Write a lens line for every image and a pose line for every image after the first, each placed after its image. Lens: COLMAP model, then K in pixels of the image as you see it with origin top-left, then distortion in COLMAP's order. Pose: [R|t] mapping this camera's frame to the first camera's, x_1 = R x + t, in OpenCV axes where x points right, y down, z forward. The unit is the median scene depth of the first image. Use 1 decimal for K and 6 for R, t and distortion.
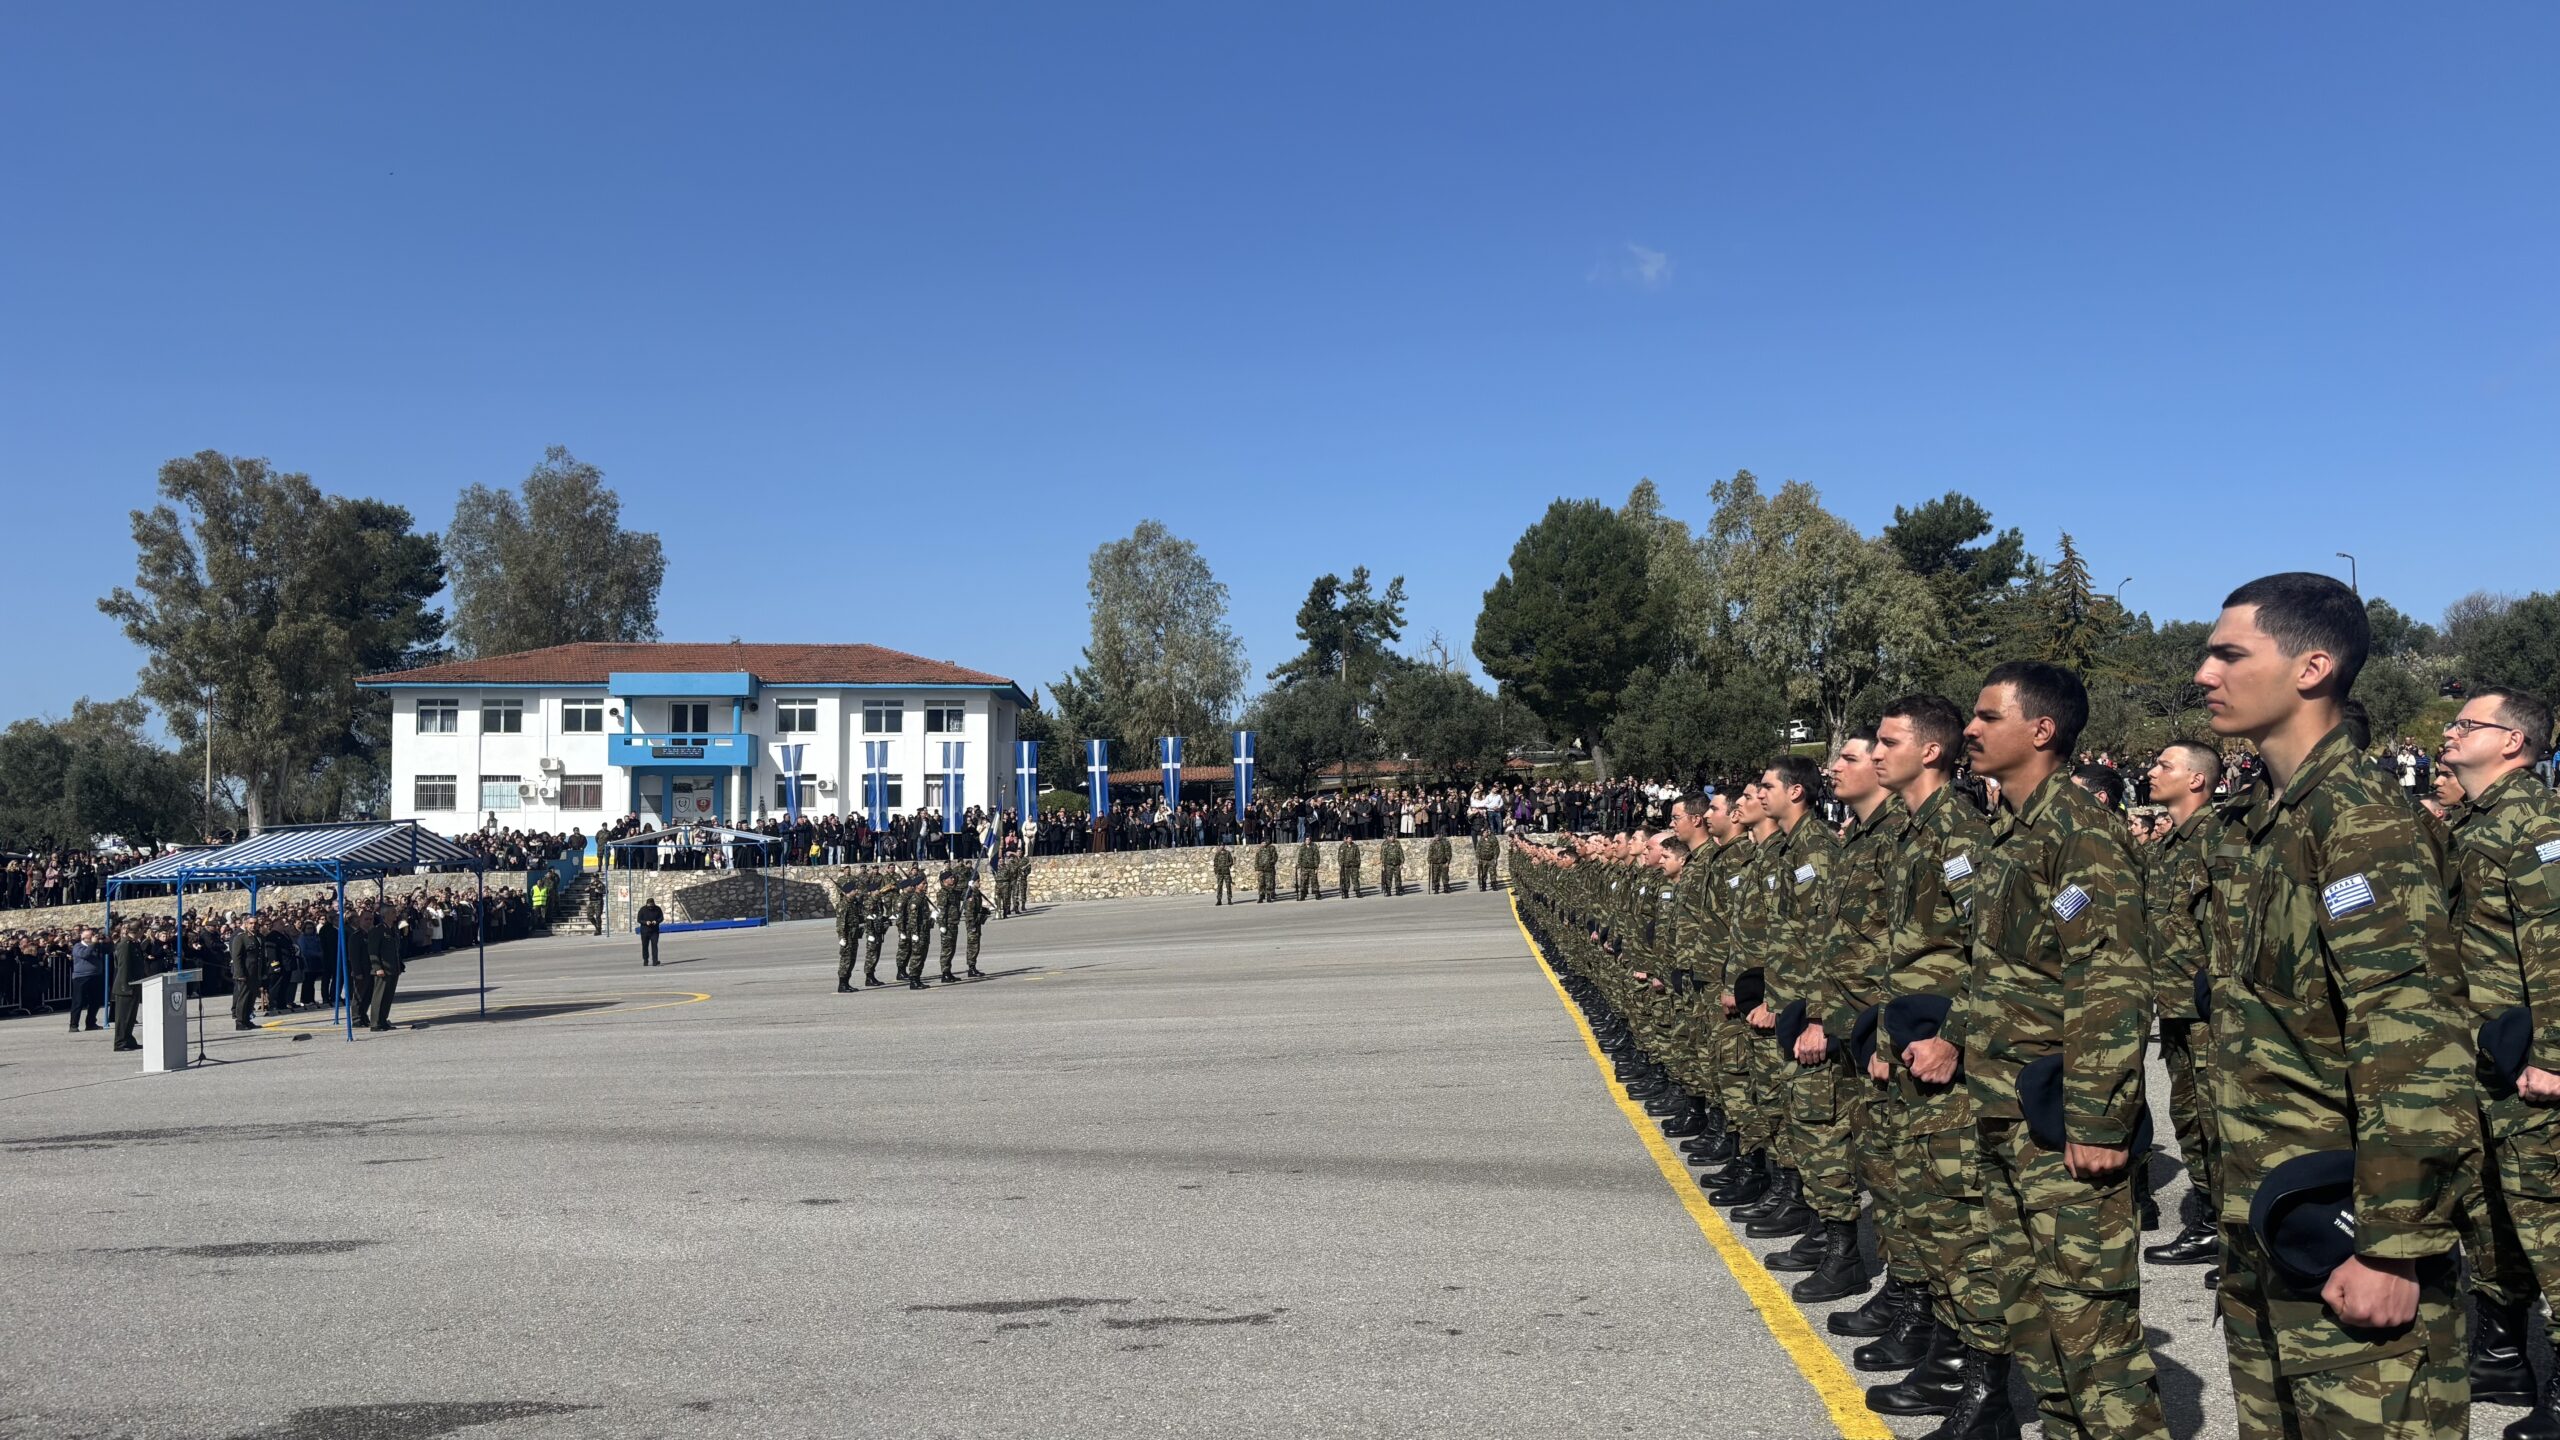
lens RADIAL K [[1923.9, 0, 1279.4], [0, 1923.9, 734.4], [0, 0, 1]] dist [0.004966, -0.000319]
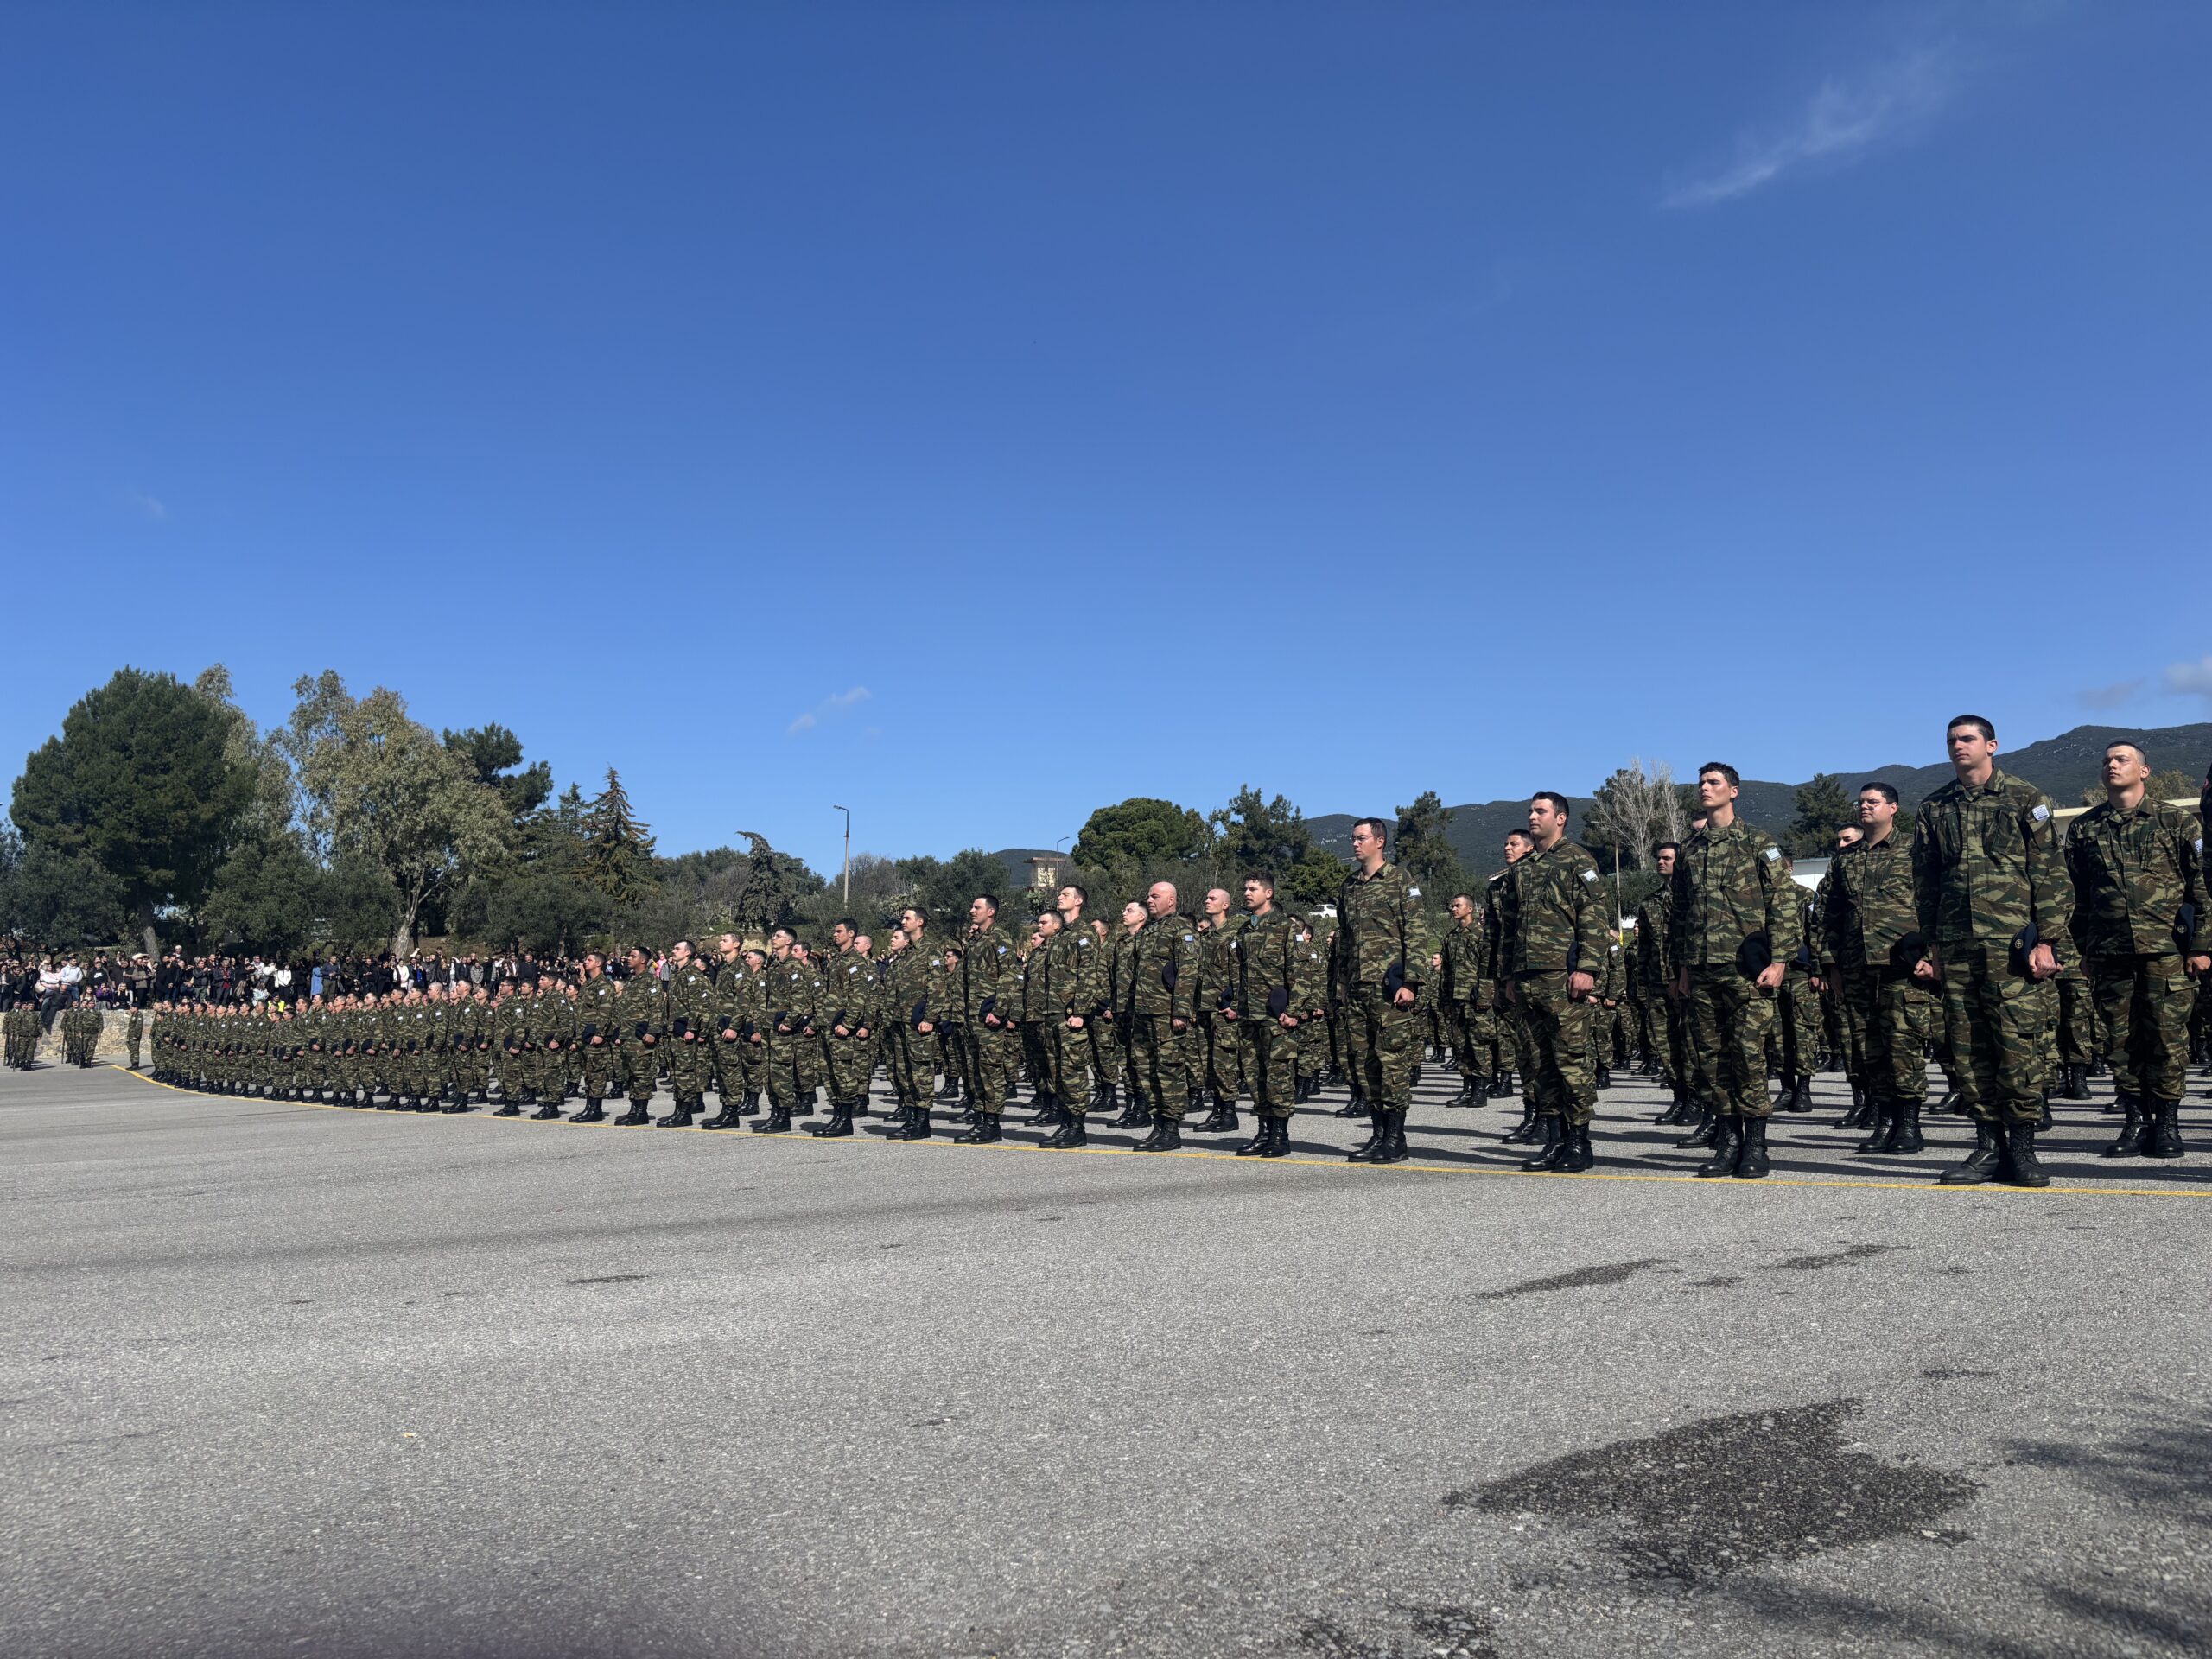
lens RADIAL K [[1665.9, 0, 1102.7], [0, 1665.9, 816.5], [0, 0, 1]] dist [0.028189, 0.002675]
pose [[0.715289, 0.101969, 0.691350, -0.081163], [-0.040474, 0.993681, -0.104685, 0.020030], [-0.697656, 0.046899, 0.714896, 0.067223]]
